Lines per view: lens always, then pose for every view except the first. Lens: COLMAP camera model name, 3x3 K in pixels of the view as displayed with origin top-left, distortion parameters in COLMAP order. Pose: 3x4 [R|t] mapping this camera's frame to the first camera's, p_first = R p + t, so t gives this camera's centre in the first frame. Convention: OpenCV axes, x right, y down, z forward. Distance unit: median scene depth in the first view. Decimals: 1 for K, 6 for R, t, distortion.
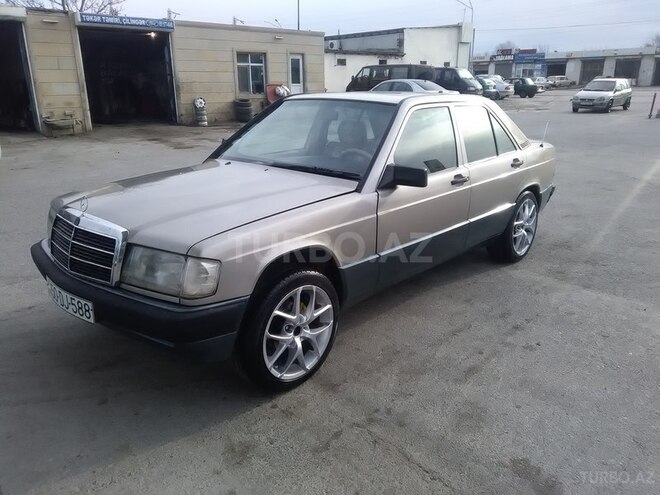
lens RADIAL K [[520.8, 0, 335.3], [0, 520.8, 250.9], [0, 0, 1]] dist [0.013627, -0.015813]
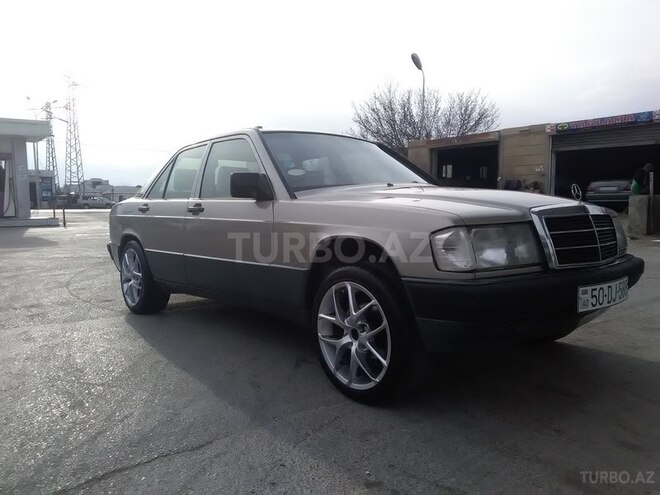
lens RADIAL K [[520.8, 0, 335.3], [0, 520.8, 250.9], [0, 0, 1]] dist [0.013627, -0.015813]
pose [[0.130185, -0.084248, 0.987904, -0.236005], [0.312336, 0.949138, 0.039783, -0.025674], [-0.941009, 0.303379, 0.149878, 0.206995]]
